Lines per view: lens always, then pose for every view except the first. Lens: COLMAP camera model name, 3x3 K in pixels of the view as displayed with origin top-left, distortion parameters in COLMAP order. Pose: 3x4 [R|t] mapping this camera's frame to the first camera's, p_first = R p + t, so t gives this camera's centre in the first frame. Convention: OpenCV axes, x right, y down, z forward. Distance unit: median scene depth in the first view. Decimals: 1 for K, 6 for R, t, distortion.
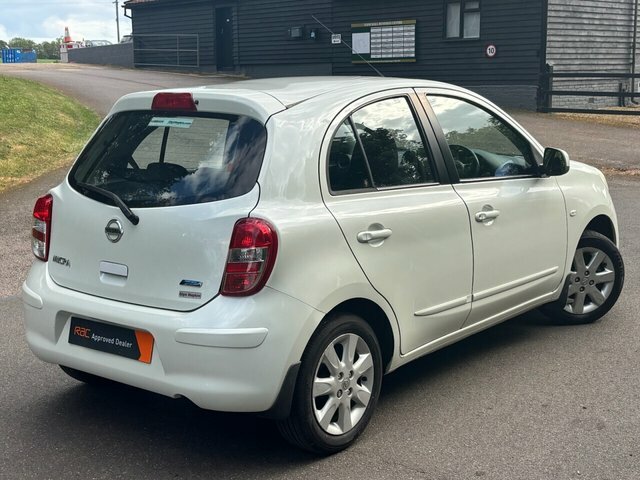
lens RADIAL K [[981.3, 0, 320.0], [0, 981.3, 240.0], [0, 0, 1]] dist [0.225654, -1.056956]
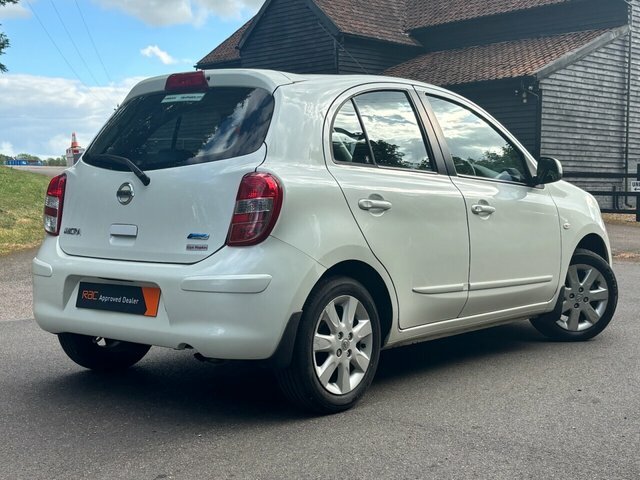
lens RADIAL K [[981.3, 0, 320.0], [0, 981.3, 240.0], [0, 0, 1]] dist [0.225654, -1.056956]
pose [[0.999843, 0.017650, 0.001687, -0.003769], [-0.017295, 0.991807, -0.126566, 0.160030], [-0.003907, 0.126517, 0.991957, -0.027724]]
